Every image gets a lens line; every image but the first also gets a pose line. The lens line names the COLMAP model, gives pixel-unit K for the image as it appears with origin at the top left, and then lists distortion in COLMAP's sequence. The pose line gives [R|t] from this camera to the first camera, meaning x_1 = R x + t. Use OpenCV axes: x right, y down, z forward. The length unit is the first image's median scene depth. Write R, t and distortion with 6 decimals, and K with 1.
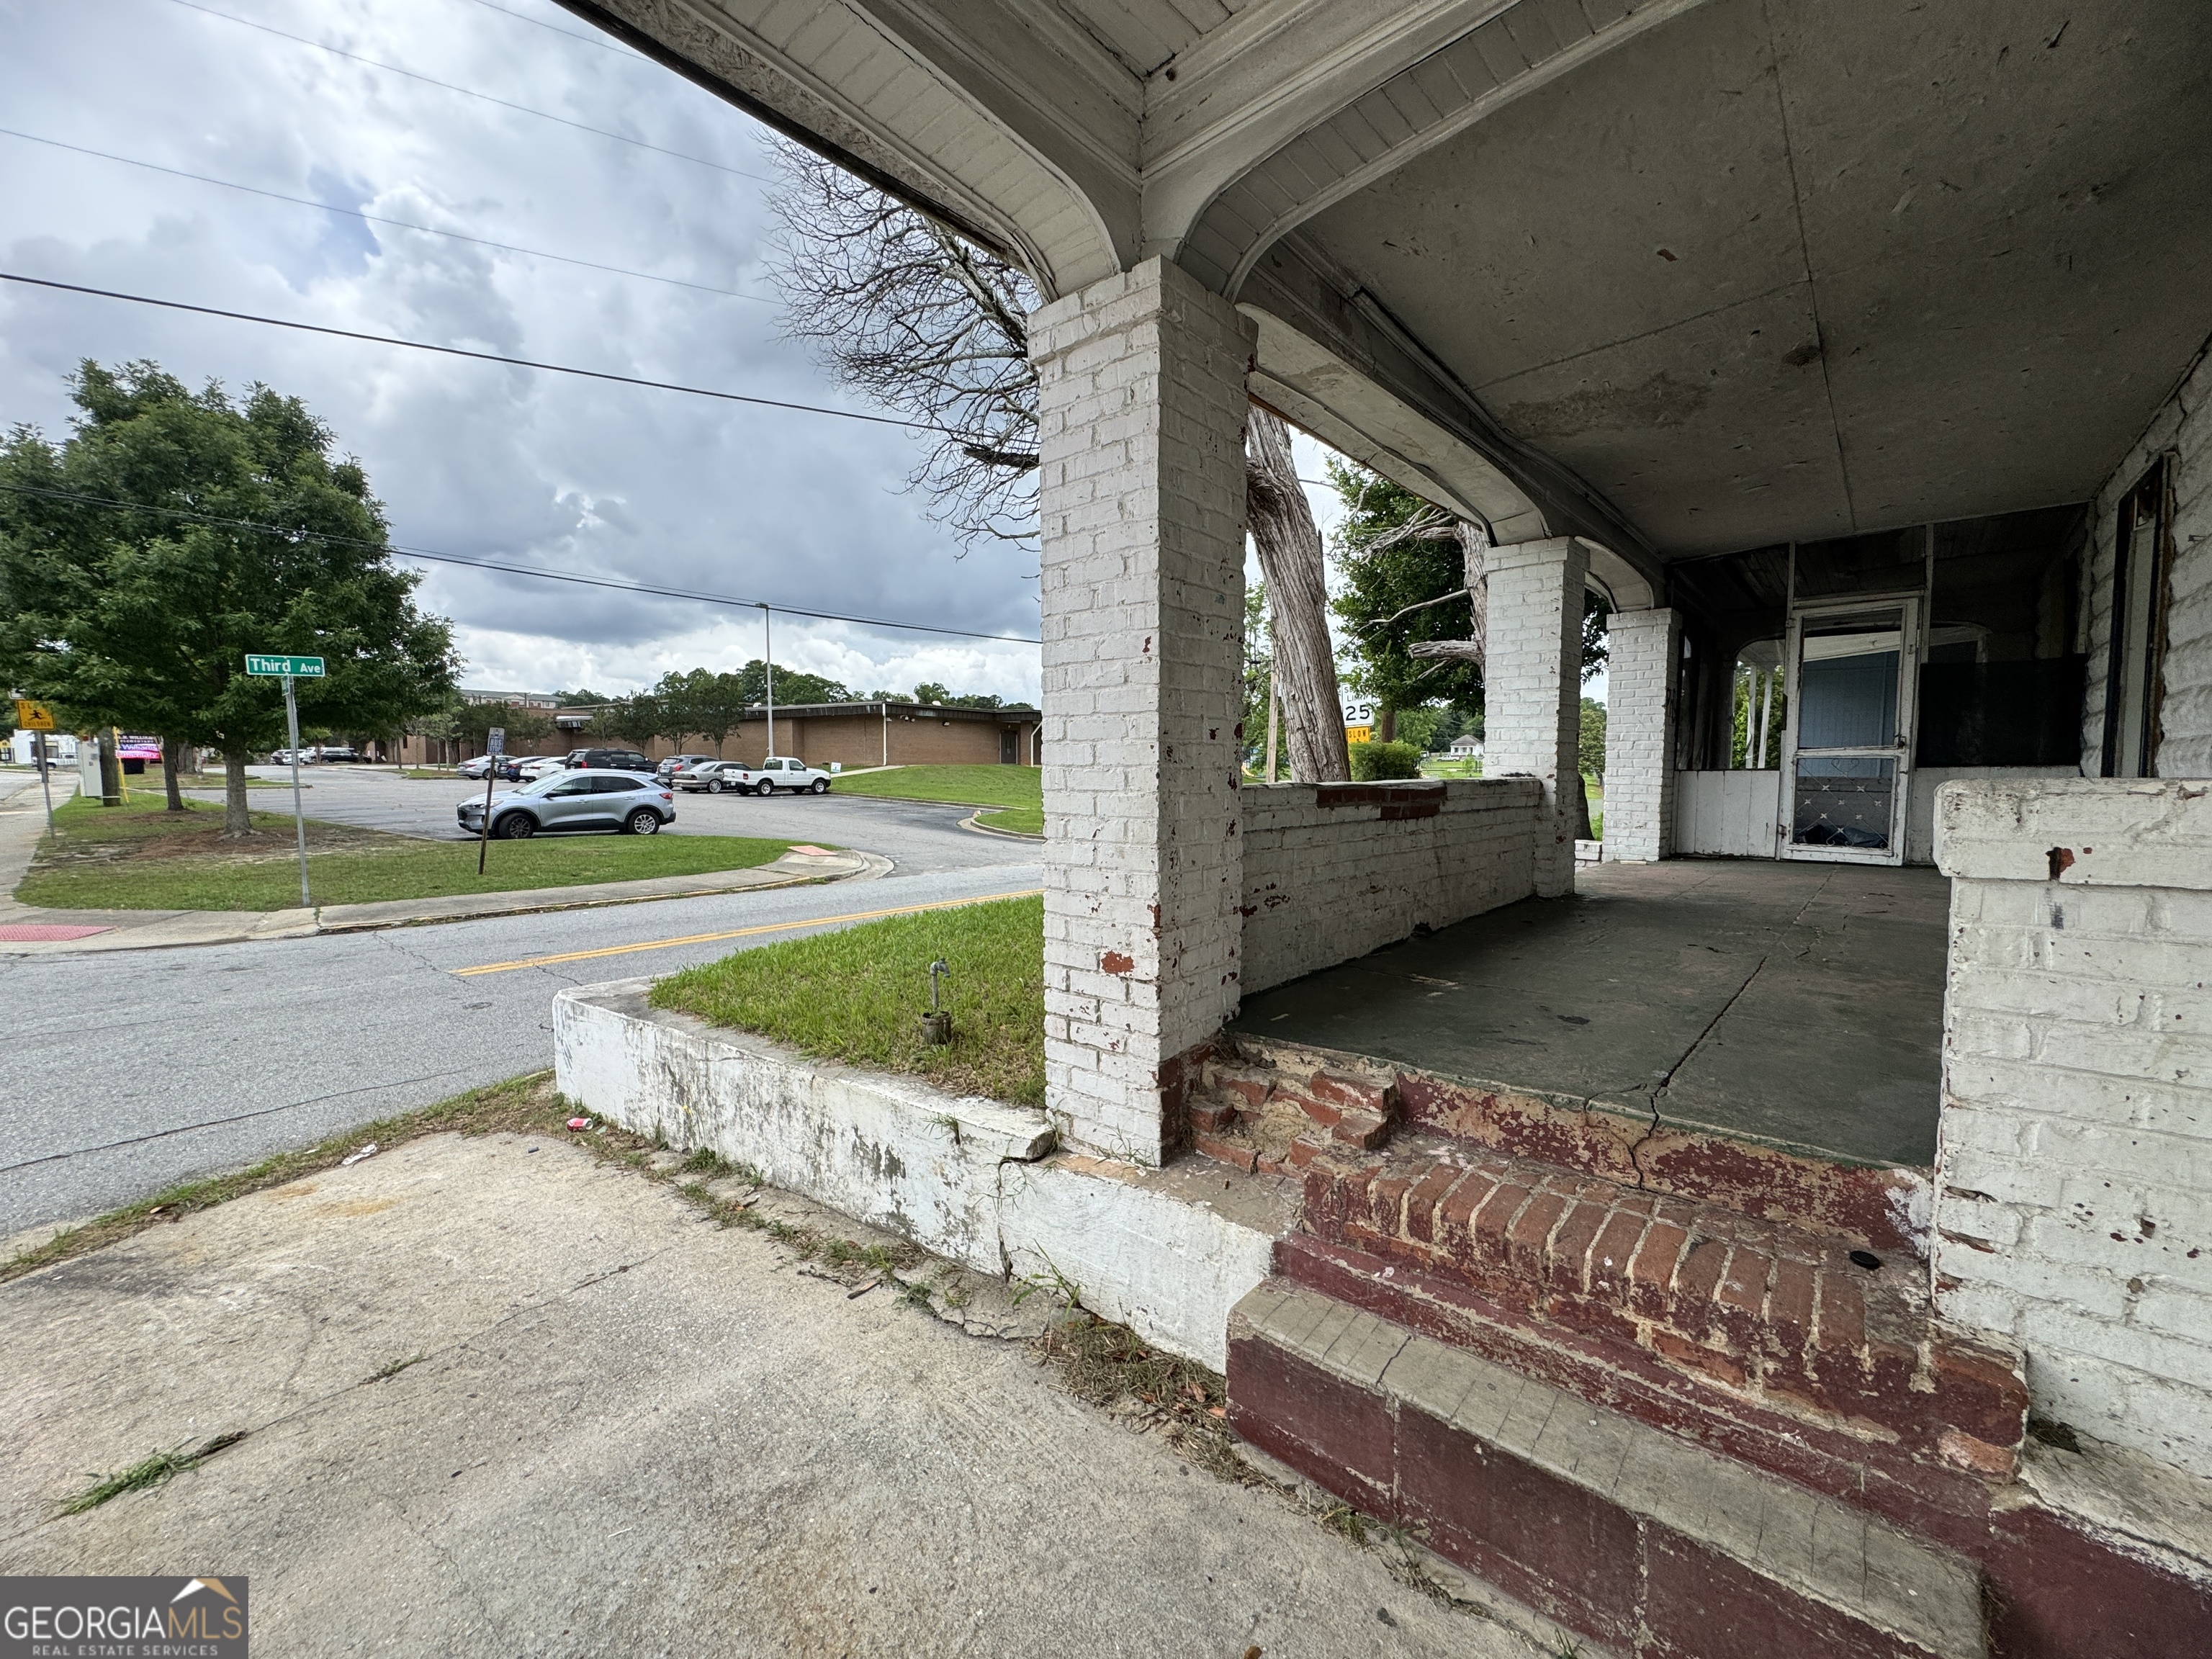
lens RADIAL K [[885.5, 0, 1105.8], [0, 885.5, 824.3], [0, 0, 1]] dist [-0.002463, 0.000277]
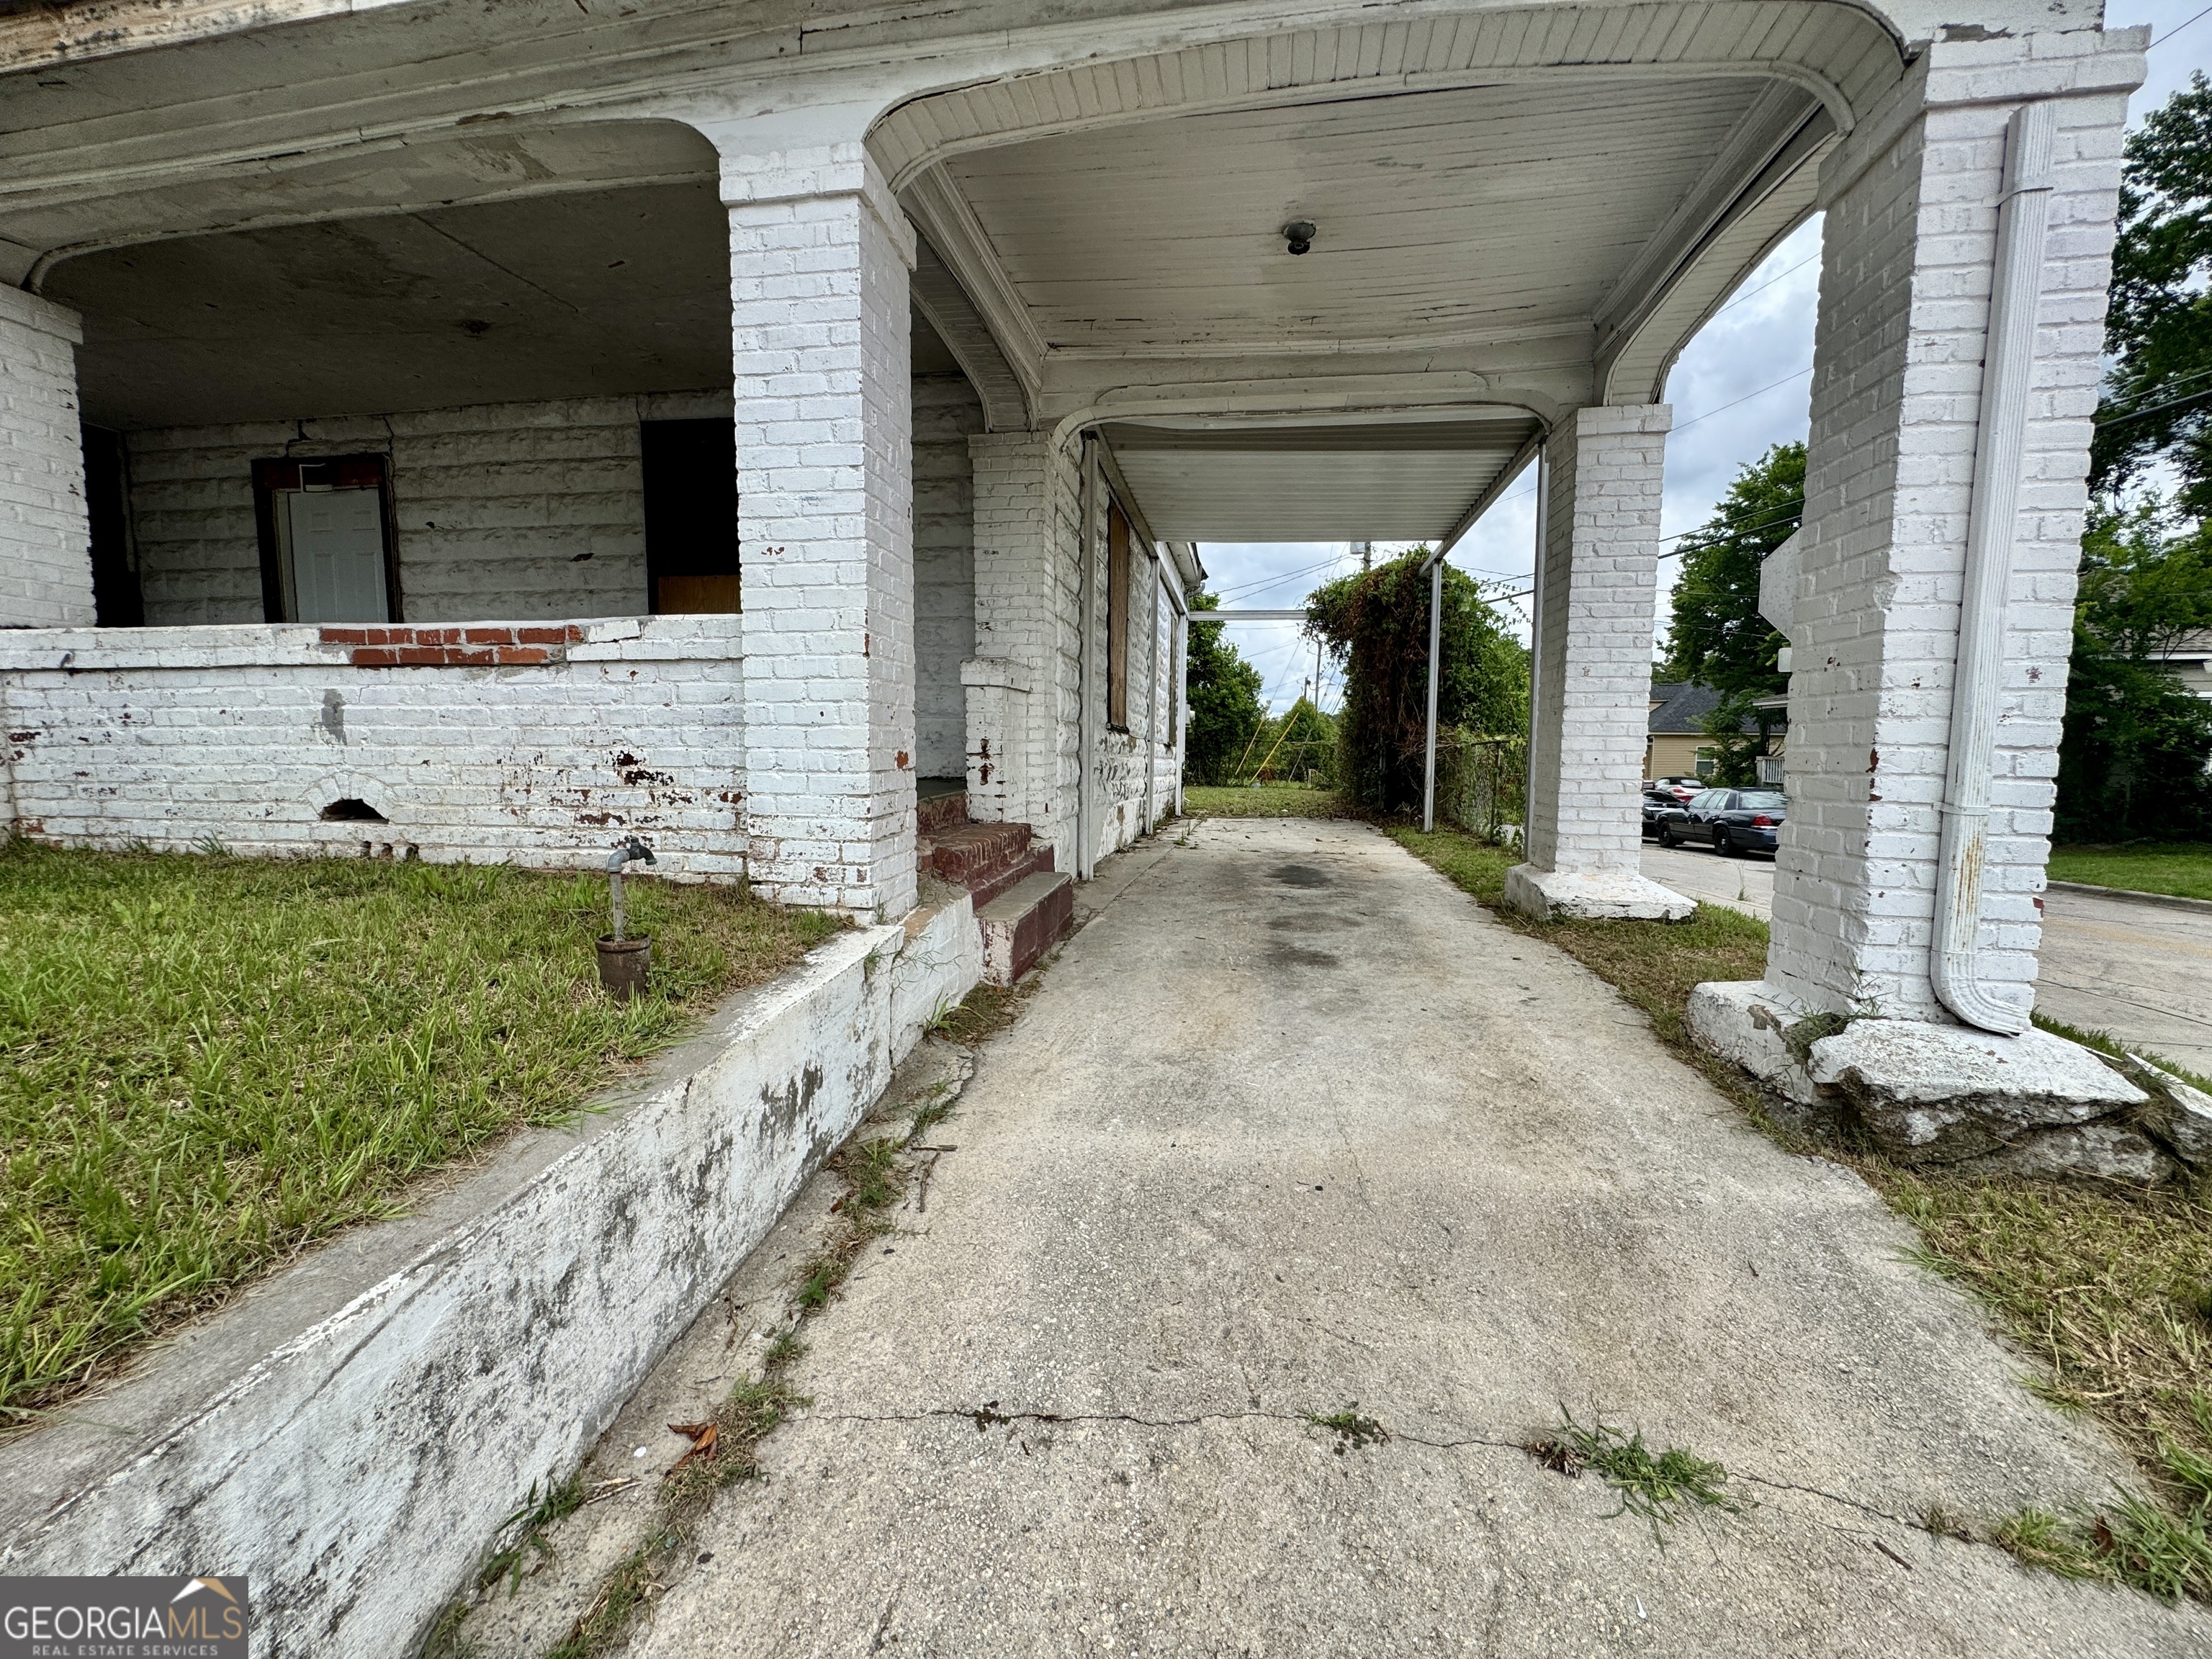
lens RADIAL K [[885.5, 0, 1105.8], [0, 885.5, 824.3], [0, 0, 1]] dist [-0.002463, 0.000277]
pose [[-0.532459, -0.074986, 0.843128, -1.267644], [0.048173, 0.991770, 0.118628, 0.118484], [-0.845084, 0.103780, -0.524464, 1.493594]]
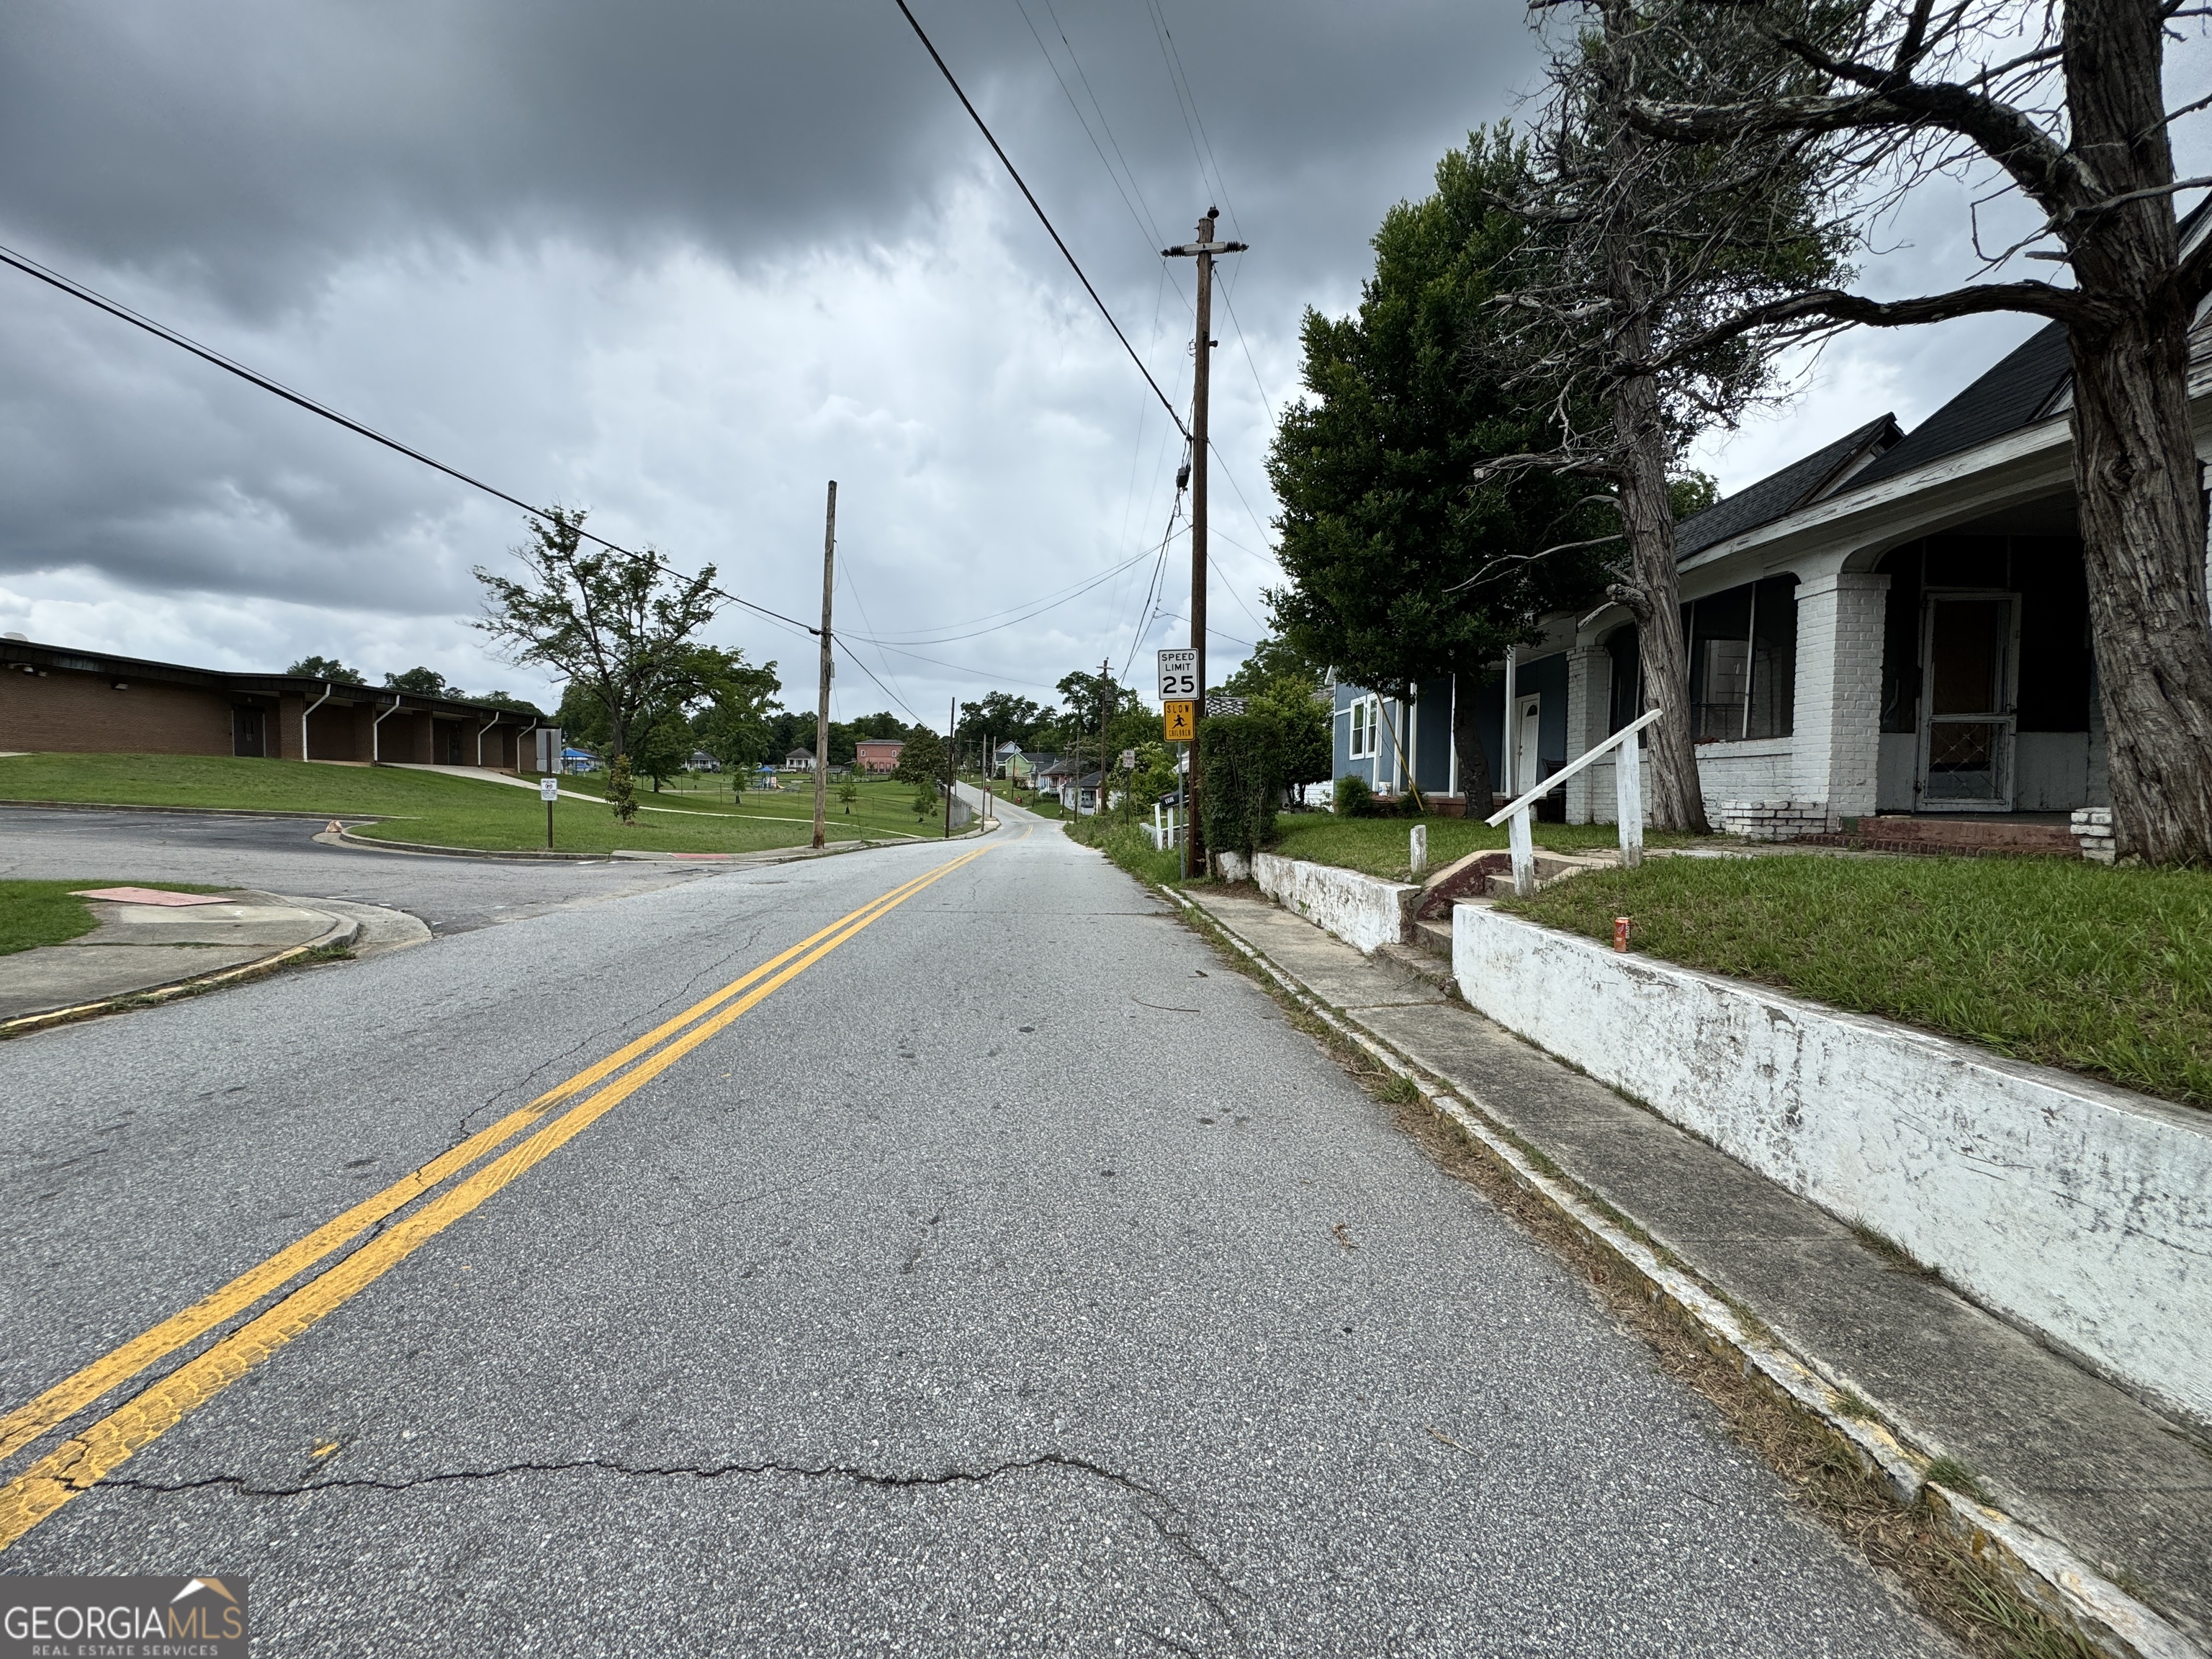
lens RADIAL K [[885.5, 0, 1105.8], [0, 885.5, 824.3], [0, 0, 1]] dist [-0.002463, 0.000277]
pose [[0.738473, -0.020180, 0.673981, -2.339868], [0.031082, 0.999508, -0.004131, 0.081758], [-0.673566, 0.023999, 0.738737, 2.650660]]
